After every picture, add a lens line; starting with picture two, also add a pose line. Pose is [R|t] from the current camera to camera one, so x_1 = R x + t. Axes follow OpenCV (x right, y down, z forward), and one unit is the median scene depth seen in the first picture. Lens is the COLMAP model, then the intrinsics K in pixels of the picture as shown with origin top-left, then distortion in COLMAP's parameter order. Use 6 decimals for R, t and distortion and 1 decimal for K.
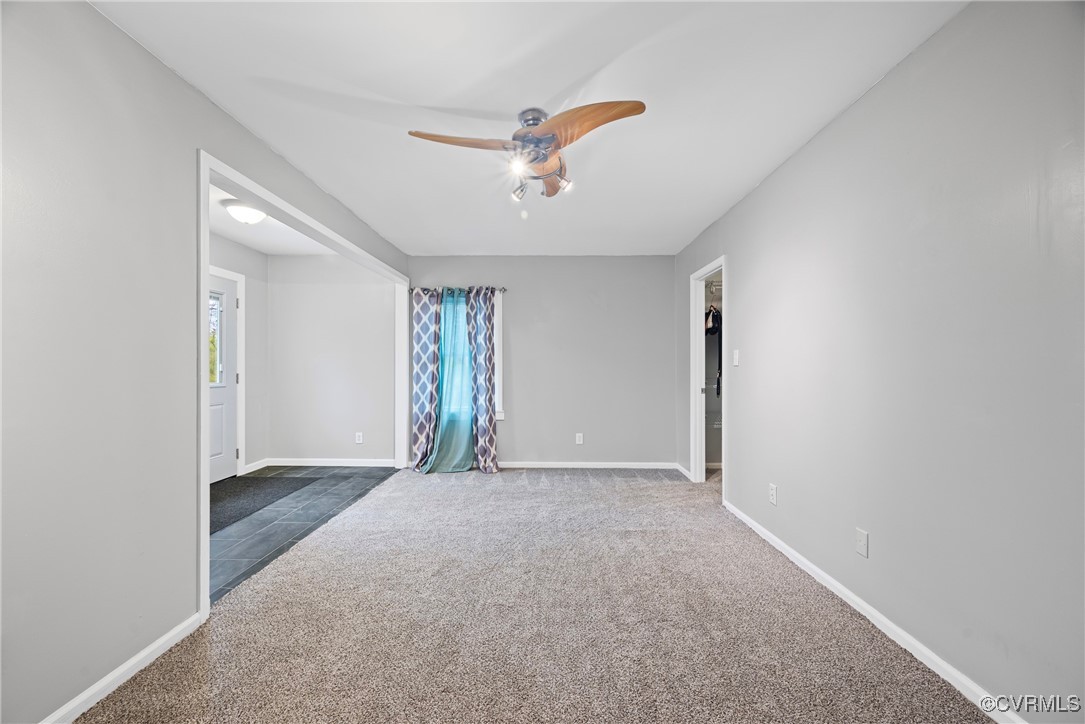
lens RADIAL K [[426.5, 0, 543.7], [0, 426.5, 363.8], [0, 0, 1]] dist [0.000301, -0.000617]
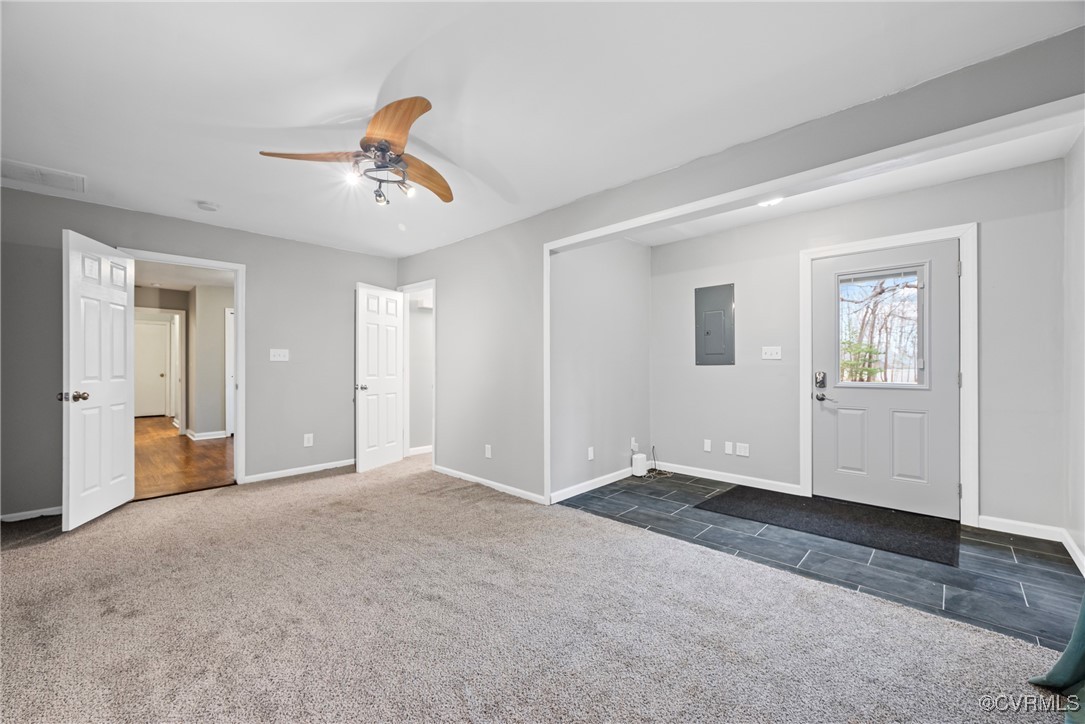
lens RADIAL K [[426.5, 0, 544.8], [0, 426.5, 363.8], [0, 0, 1]] dist [0.000301, -0.000617]
pose [[-0.681374, 0.000112, -0.731936, 0.278540], [0.006731, 0.999959, -0.006113, 0.010339], [0.731905, -0.009092, -0.681346, 1.178829]]
